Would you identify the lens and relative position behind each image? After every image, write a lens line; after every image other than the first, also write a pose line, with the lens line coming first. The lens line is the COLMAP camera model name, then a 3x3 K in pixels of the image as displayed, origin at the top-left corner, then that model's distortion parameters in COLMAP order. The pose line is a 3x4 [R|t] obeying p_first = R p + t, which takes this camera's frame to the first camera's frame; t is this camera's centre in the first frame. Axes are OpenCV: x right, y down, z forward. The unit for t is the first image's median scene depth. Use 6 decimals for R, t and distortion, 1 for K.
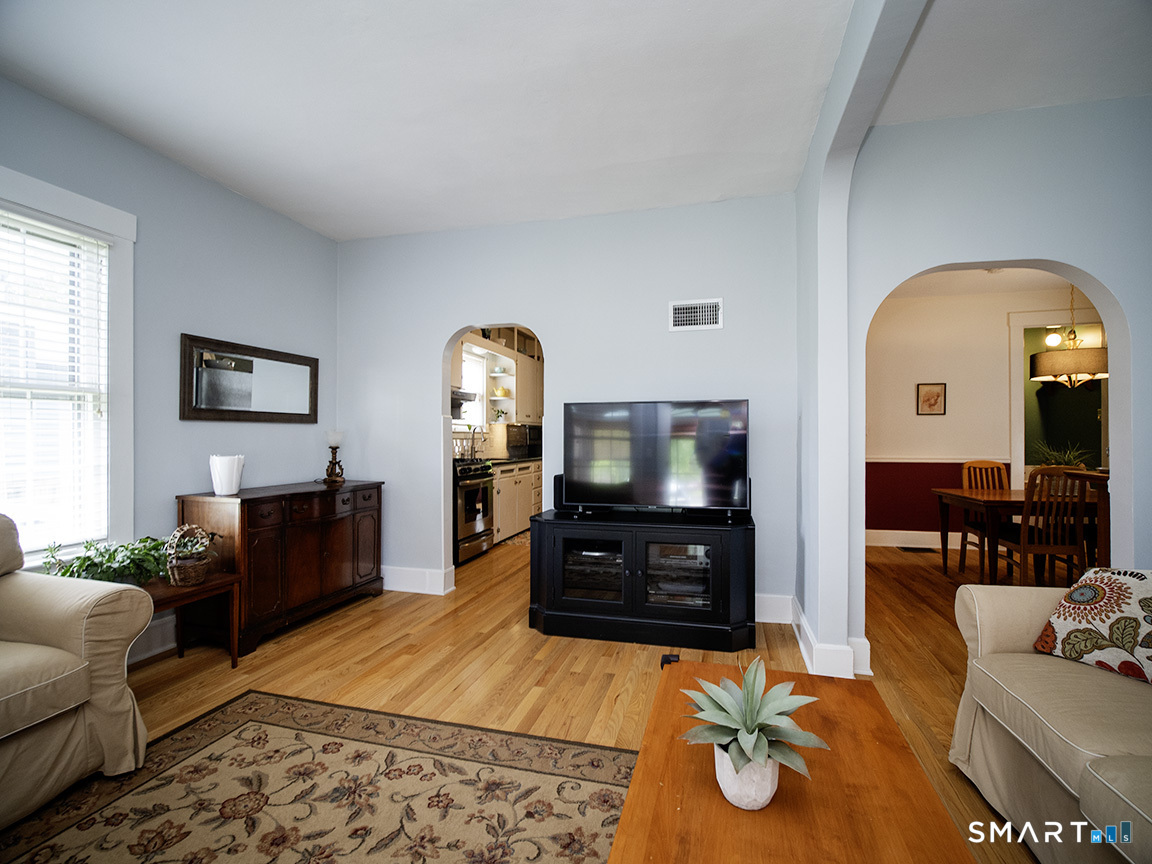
lens RADIAL K [[537.5, 0, 576.0], [0, 537.5, 432.0], [0, 0, 1]] dist [-0.005645, -0.000524]
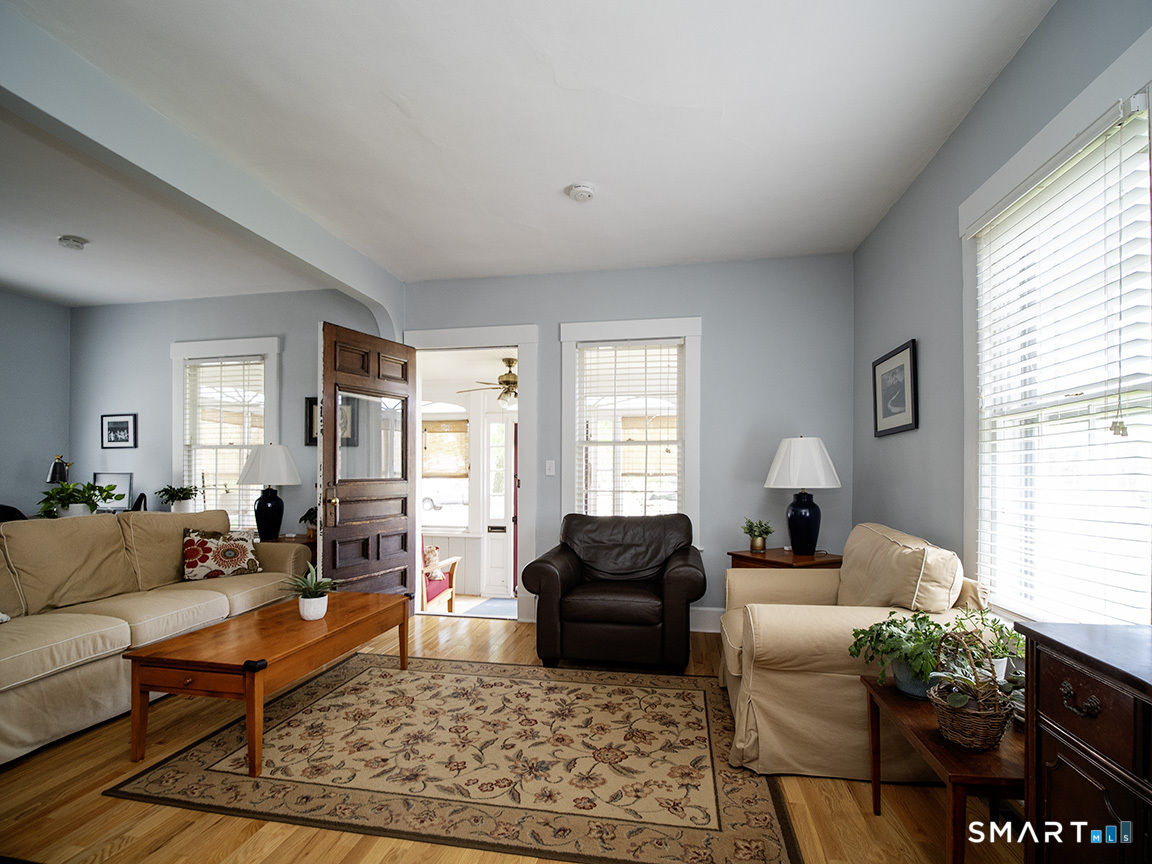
lens RADIAL K [[546.7, 0, 579.7], [0, 546.7, 450.9], [0, 0, 1]] dist [-0.006818, -0.000579]
pose [[-0.995593, -0.002476, -0.093747, -0.388349], [0.001927, 0.998901, -0.046841, 0.020077], [0.093760, -0.046815, -0.994494, 2.151550]]
